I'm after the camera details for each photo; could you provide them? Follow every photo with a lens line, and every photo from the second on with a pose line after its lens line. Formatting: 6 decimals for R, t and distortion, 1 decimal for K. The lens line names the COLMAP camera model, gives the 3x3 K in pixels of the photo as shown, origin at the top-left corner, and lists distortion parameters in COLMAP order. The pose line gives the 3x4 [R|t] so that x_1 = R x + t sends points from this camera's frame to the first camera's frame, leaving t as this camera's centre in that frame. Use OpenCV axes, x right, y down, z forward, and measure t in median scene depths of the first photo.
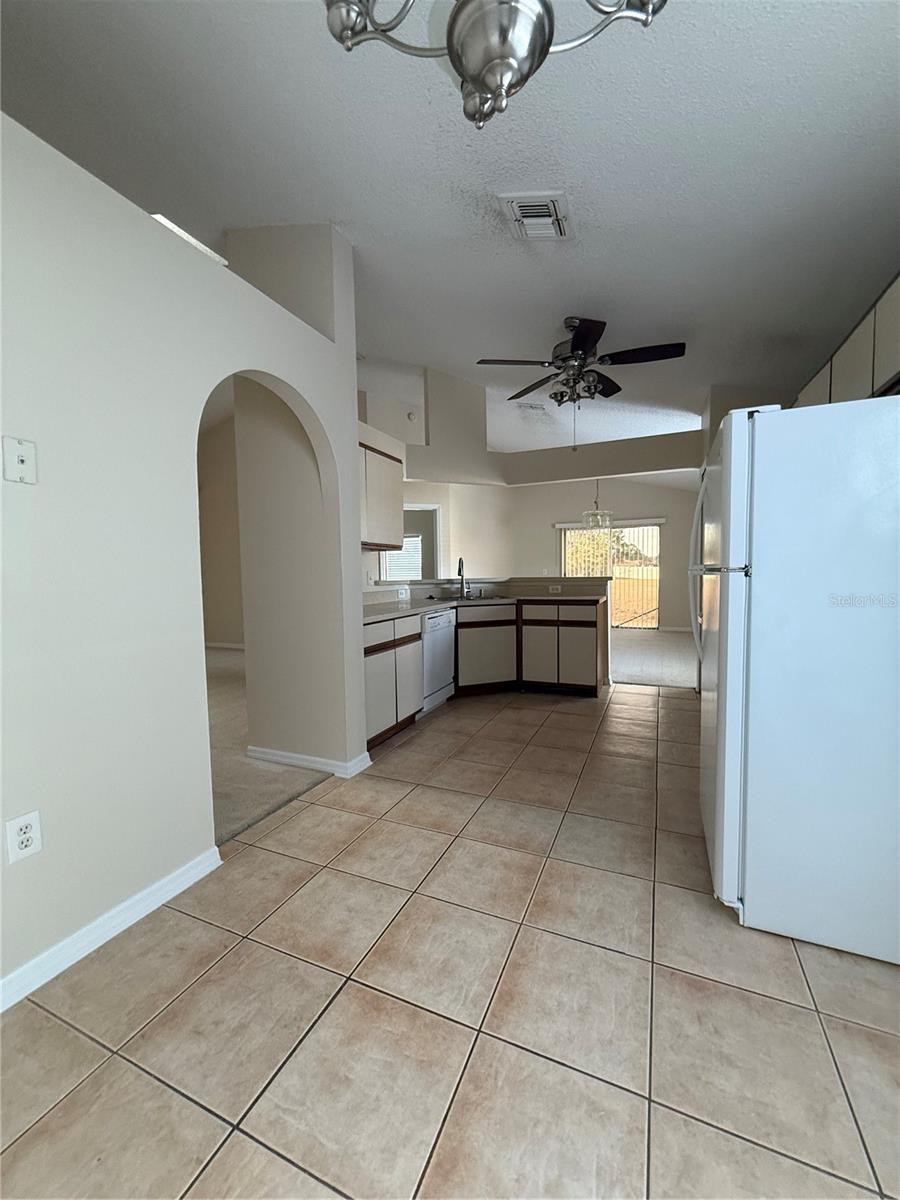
lens RADIAL K [[478.7, 0, 450.0], [0, 478.7, 600.0], [0, 0, 1]] dist [-0.000652, 0.001041]
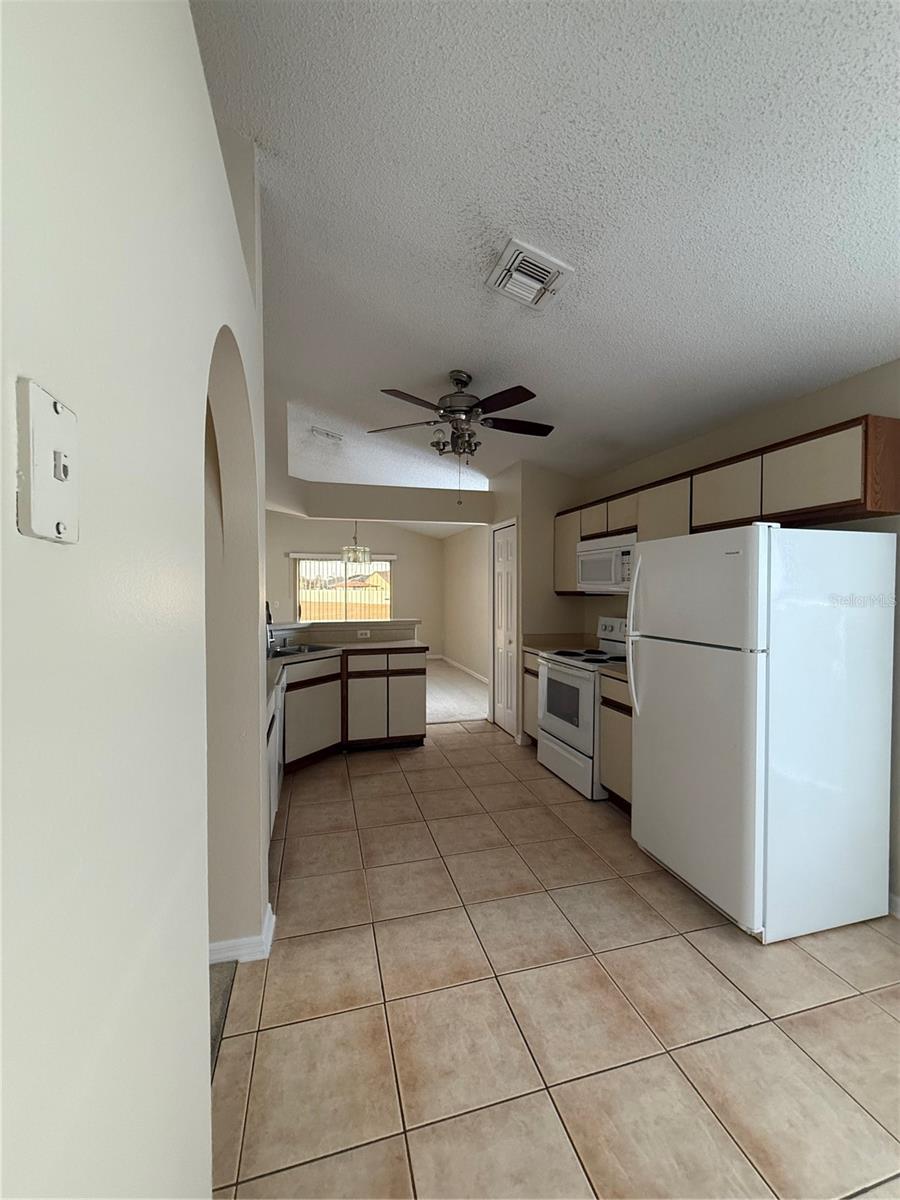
lens RADIAL K [[478.7, 0, 450.0], [0, 478.7, 600.0], [0, 0, 1]] dist [-0.000652, 0.001041]
pose [[0.773519, 0.001861, 0.633770, -0.475008], [0.025842, 0.999071, -0.034474, -0.103089], [-0.633245, 0.043044, 0.772753, 0.328476]]
